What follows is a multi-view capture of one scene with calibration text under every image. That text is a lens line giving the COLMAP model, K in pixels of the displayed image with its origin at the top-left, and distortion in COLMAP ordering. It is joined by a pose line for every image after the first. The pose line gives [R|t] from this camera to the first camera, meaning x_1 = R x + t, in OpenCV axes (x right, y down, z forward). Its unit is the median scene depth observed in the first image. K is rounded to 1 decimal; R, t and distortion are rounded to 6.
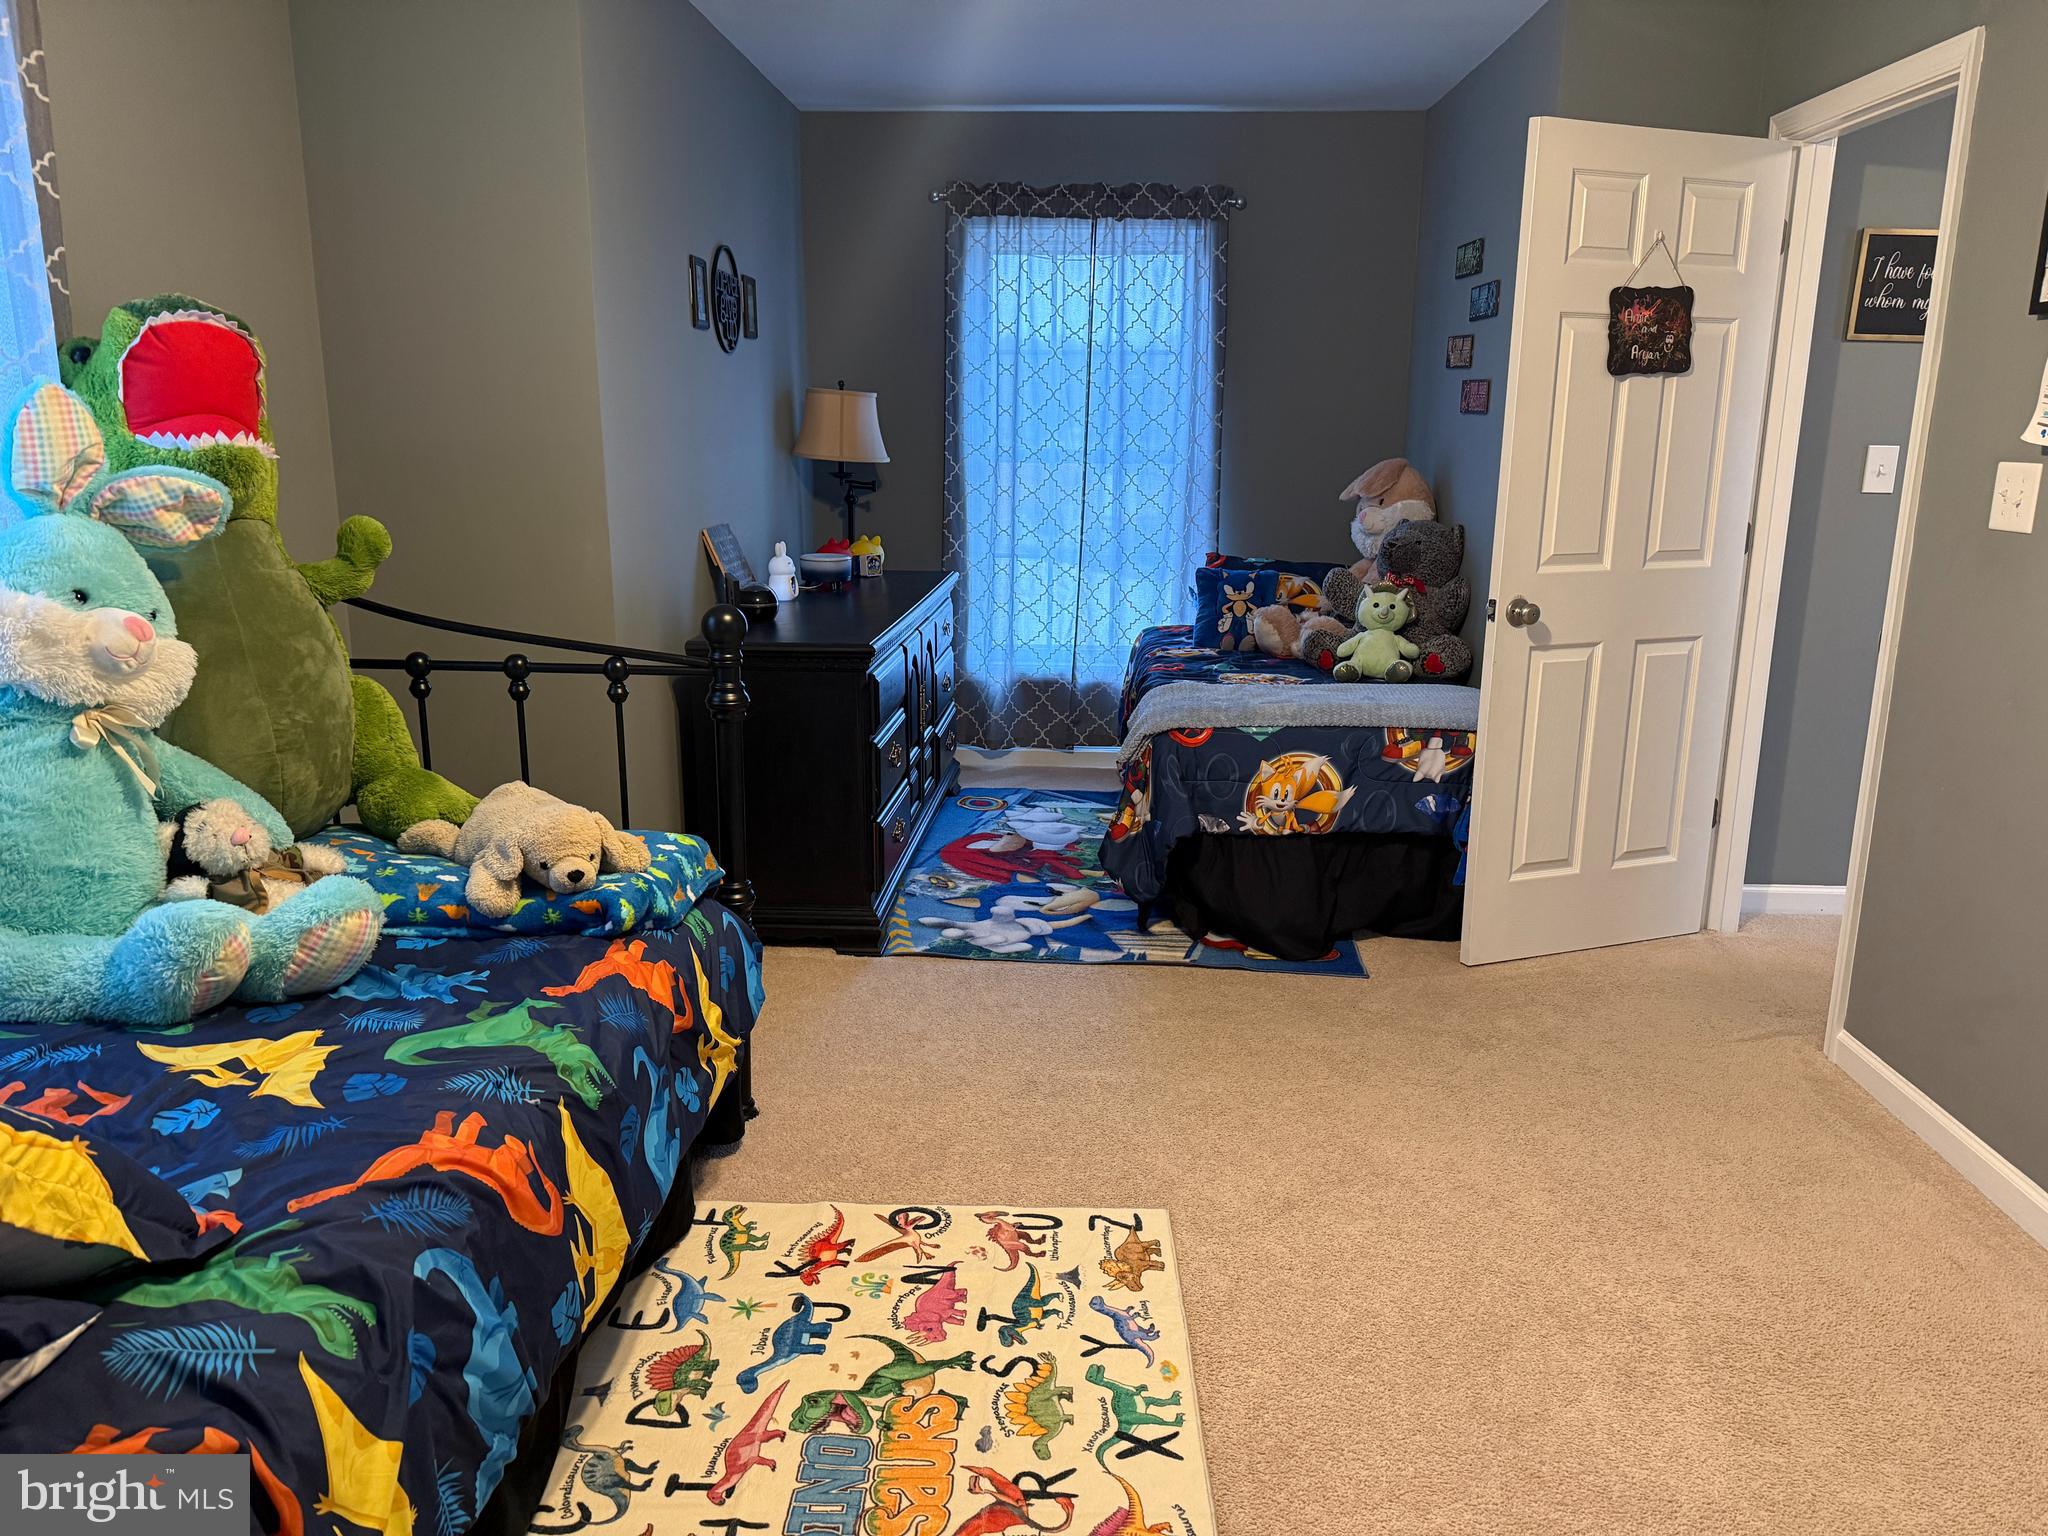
lens RADIAL K [[1436.4, 0, 1034.1], [0, 1436.4, 747.2], [0, 0, 1]] dist [0.105756, -0.151611]
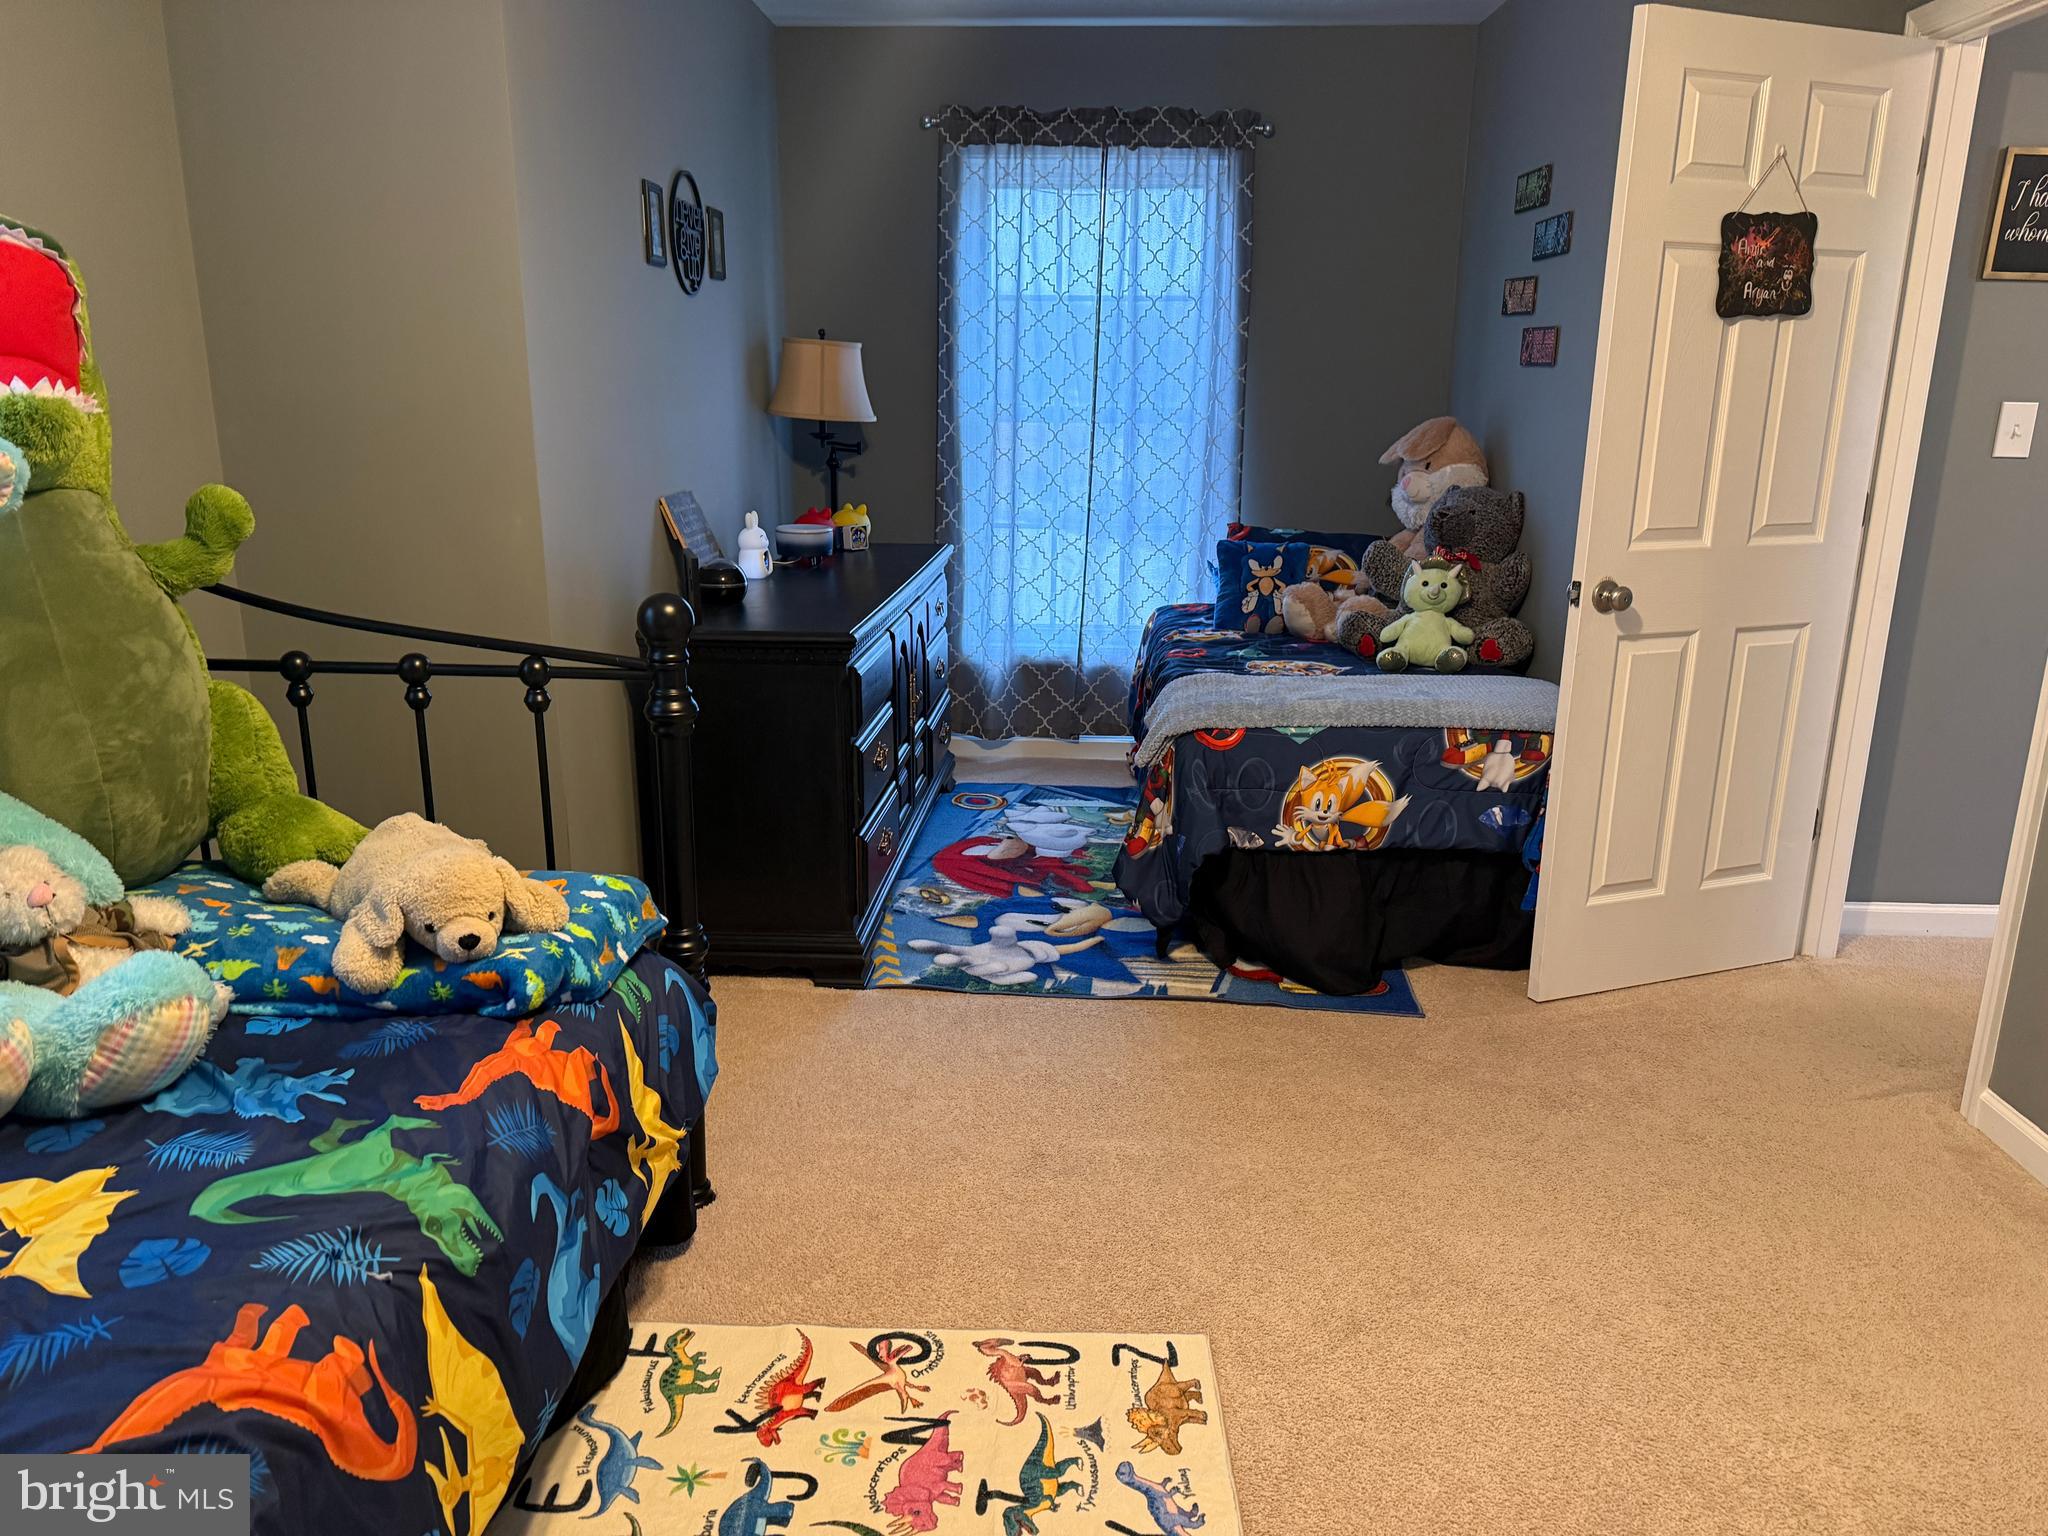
lens RADIAL K [[1444.8, 0, 1024.0], [0, 1444.8, 768.0], [0, 0, 1]] dist [0.059708, -0.069371]
pose [[0.999991, 0.001249, -0.004042, -0.007184], [-0.001099, 0.999311, 0.037112, -0.026317], [0.004086, -0.037107, 0.999303, 0.153015]]
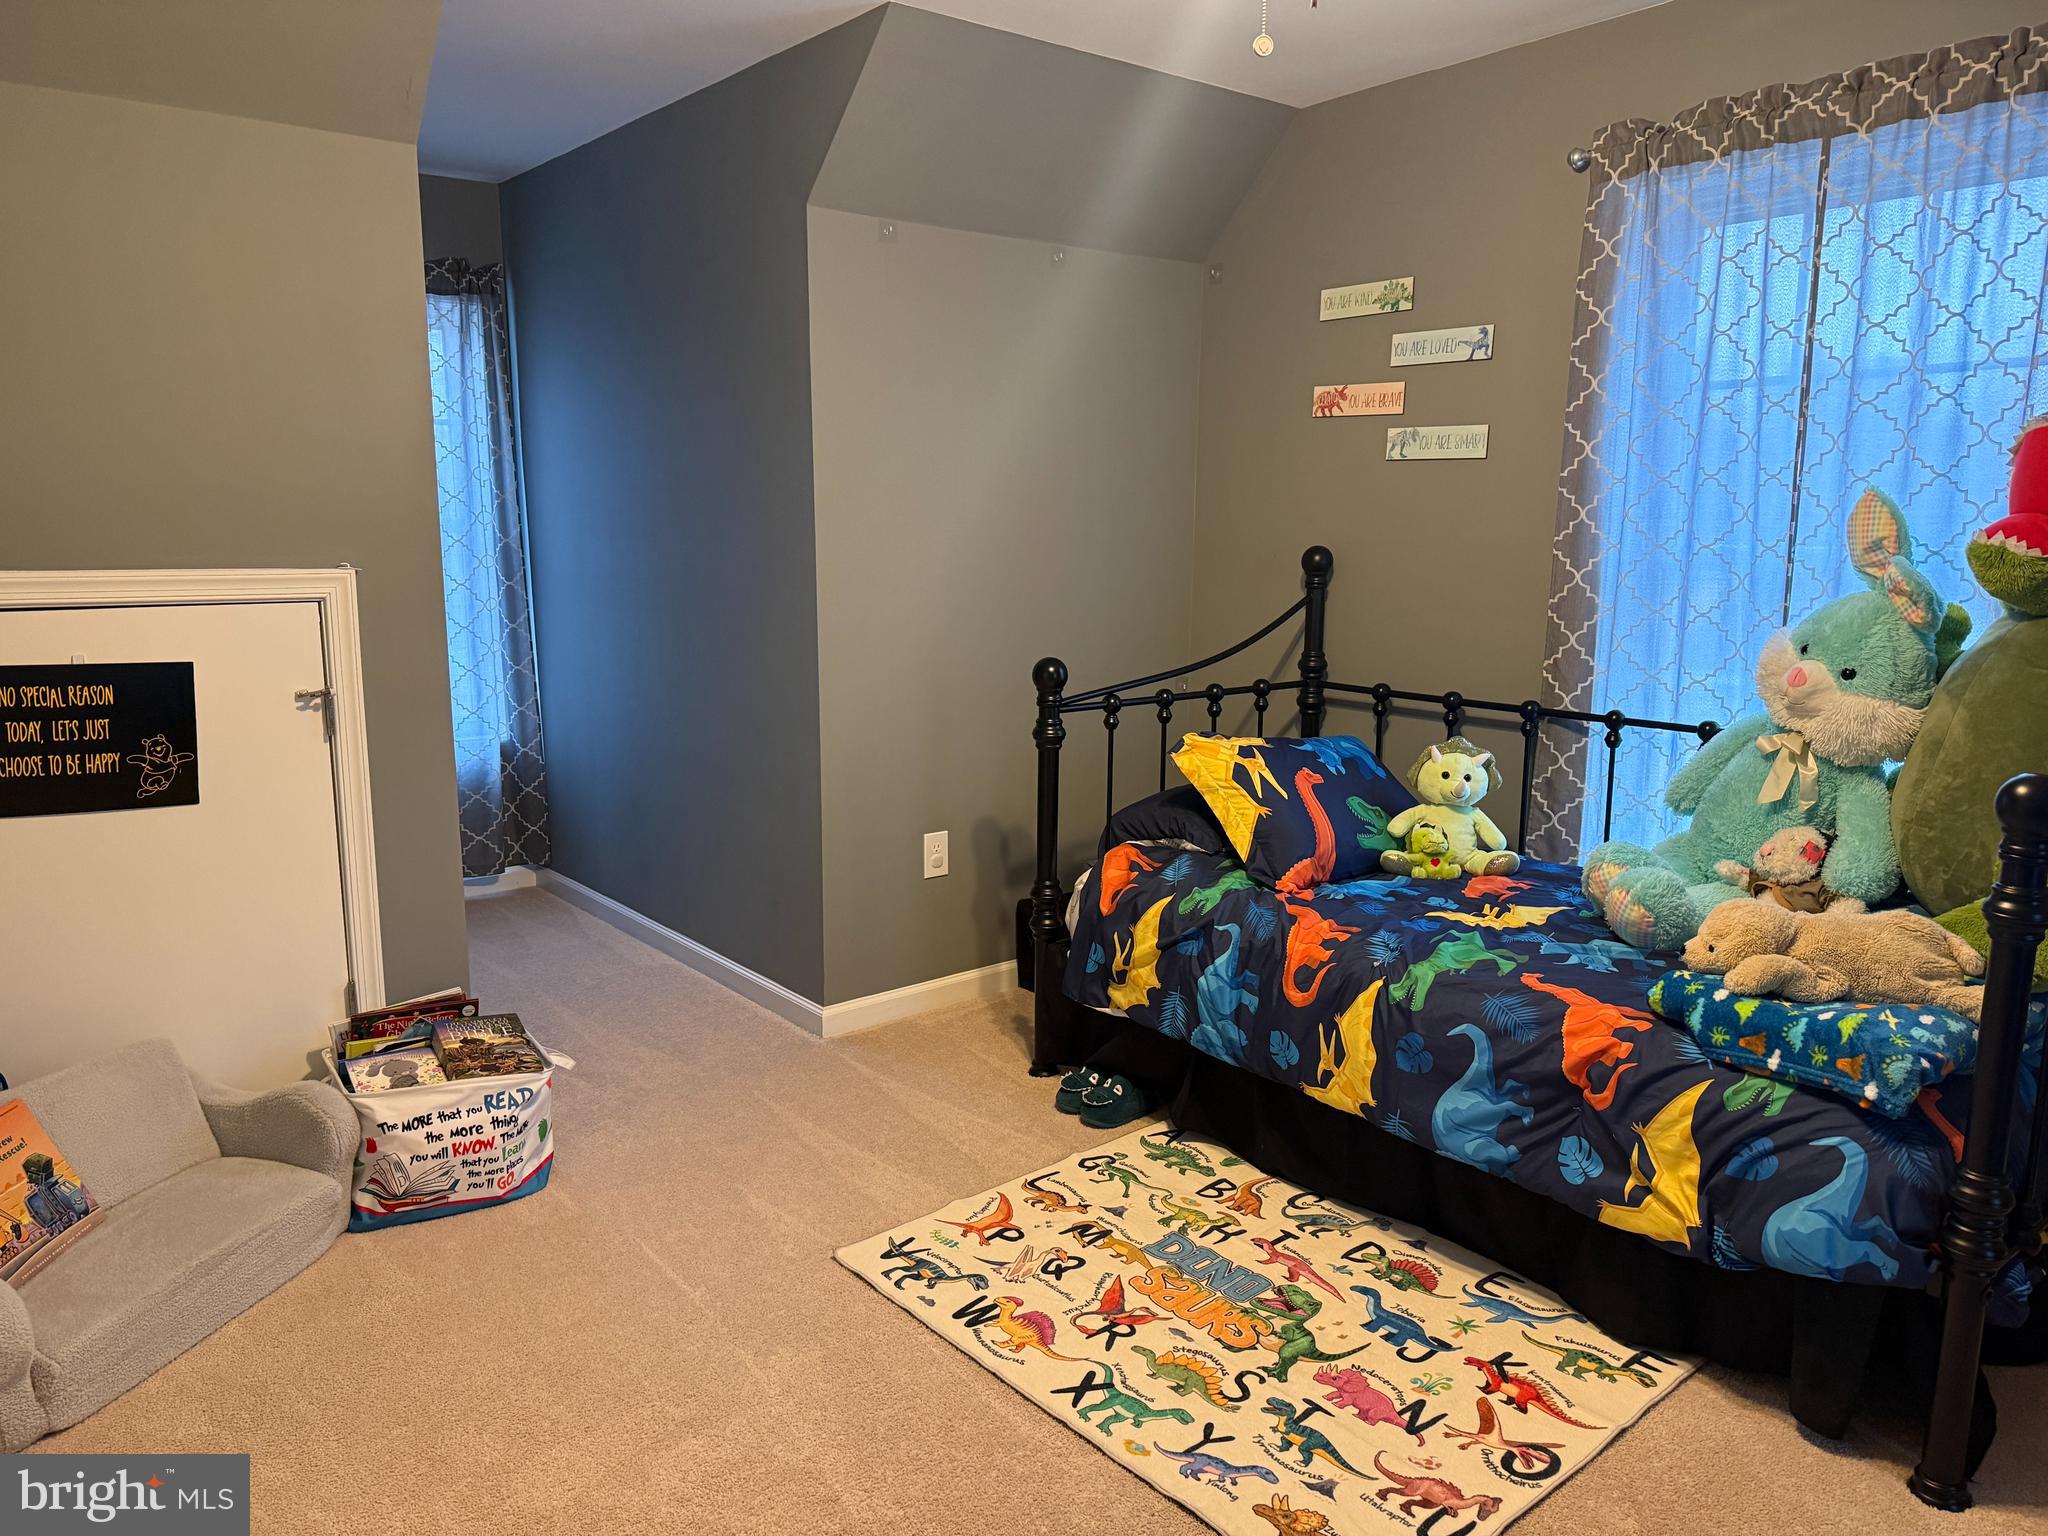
lens RADIAL K [[1444.8, 0, 1024.0], [0, 1444.8, 768.0], [0, 0, 1]] dist [0.059708, -0.069371]
pose [[-0.751319, 0.100250, -0.652280, 0.512681], [-0.157688, 0.932493, 0.324947, -0.215646], [0.640823, 0.346996, -0.684792, 1.001921]]
